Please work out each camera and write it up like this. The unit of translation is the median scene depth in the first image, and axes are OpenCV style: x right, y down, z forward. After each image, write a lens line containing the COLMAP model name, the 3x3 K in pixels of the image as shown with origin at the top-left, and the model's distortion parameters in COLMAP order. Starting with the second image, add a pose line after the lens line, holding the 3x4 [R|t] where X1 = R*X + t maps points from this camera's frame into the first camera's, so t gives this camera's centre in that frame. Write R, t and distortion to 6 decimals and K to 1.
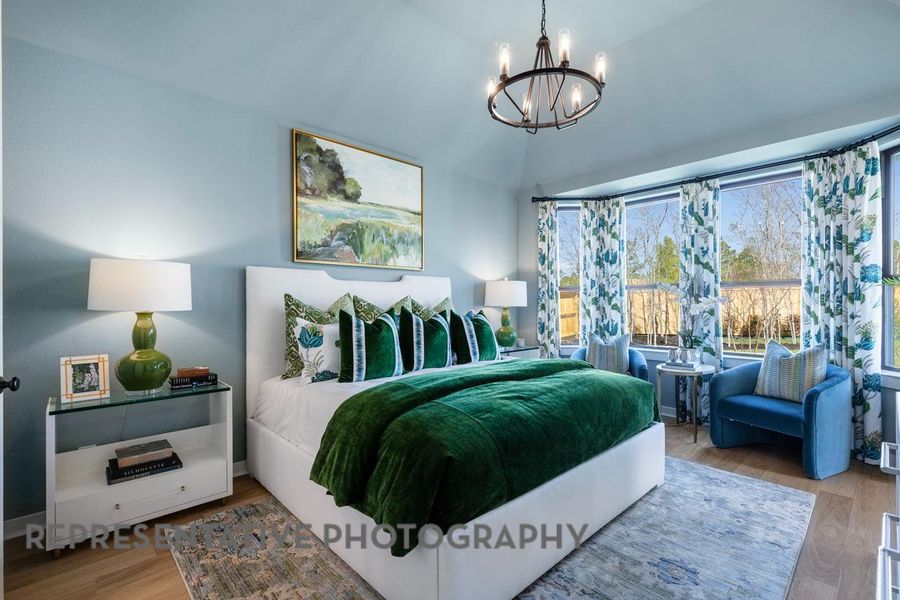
lens RADIAL K [[411.1, 0, 475.7], [0, 411.1, 302.5], [0, 0, 1]] dist [0.003662, 0.000182]
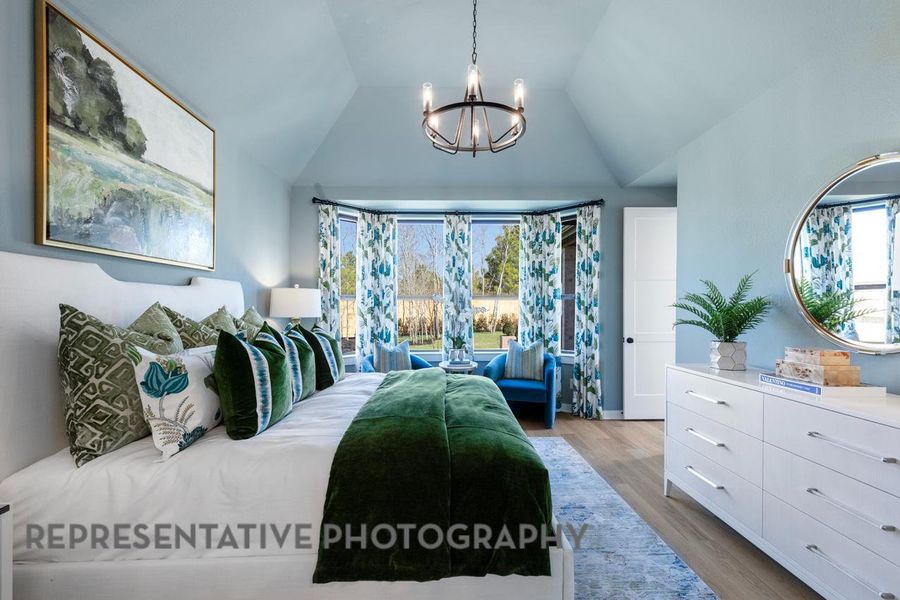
lens RADIAL K [[402.2, 0, 450.6], [0, 402.2, 308.4], [0, 0, 1]] dist [-0.000058, -0.000335]
pose [[0.670403, -0.001615, 0.741996, -0.438869], [-0.000225, 0.999997, 0.002380, -0.014875], [-0.741997, -0.001762, 0.670400, 0.230727]]
